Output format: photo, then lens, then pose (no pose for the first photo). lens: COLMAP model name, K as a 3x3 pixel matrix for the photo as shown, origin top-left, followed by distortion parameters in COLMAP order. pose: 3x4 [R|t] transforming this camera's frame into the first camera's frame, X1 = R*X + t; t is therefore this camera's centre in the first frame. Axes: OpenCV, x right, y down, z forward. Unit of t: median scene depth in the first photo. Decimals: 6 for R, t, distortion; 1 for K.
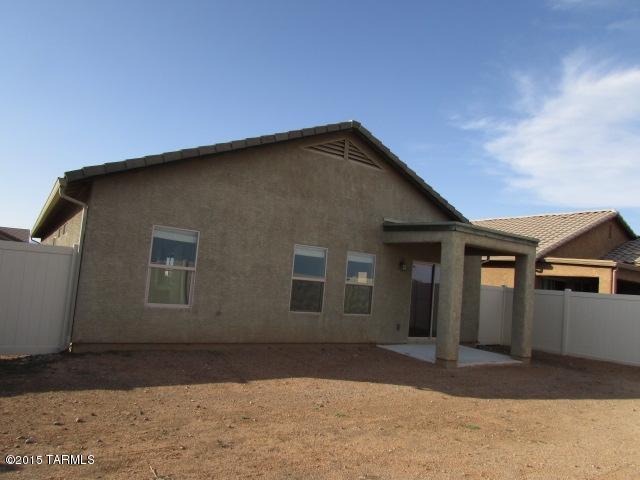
lens RADIAL K [[451.6, 0, 320.0], [0, 451.6, 240.0], [0, 0, 1]] dist [-0.061988, 0.000779]
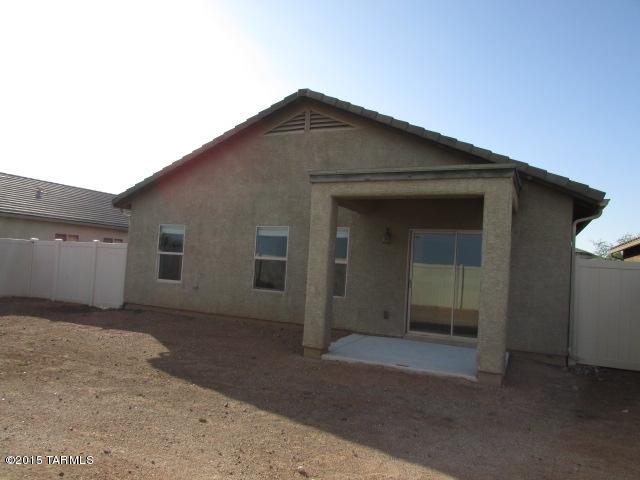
lens RADIAL K [[451.6, 0, 320.0], [0, 451.6, 240.0], [0, 0, 1]] dist [-0.061988, 0.000779]
pose [[0.524965, -0.100485, -0.845171, 0.890055], [0.068430, 0.994775, -0.075768, 0.128608], [0.848369, -0.018060, 0.529098, 0.545001]]
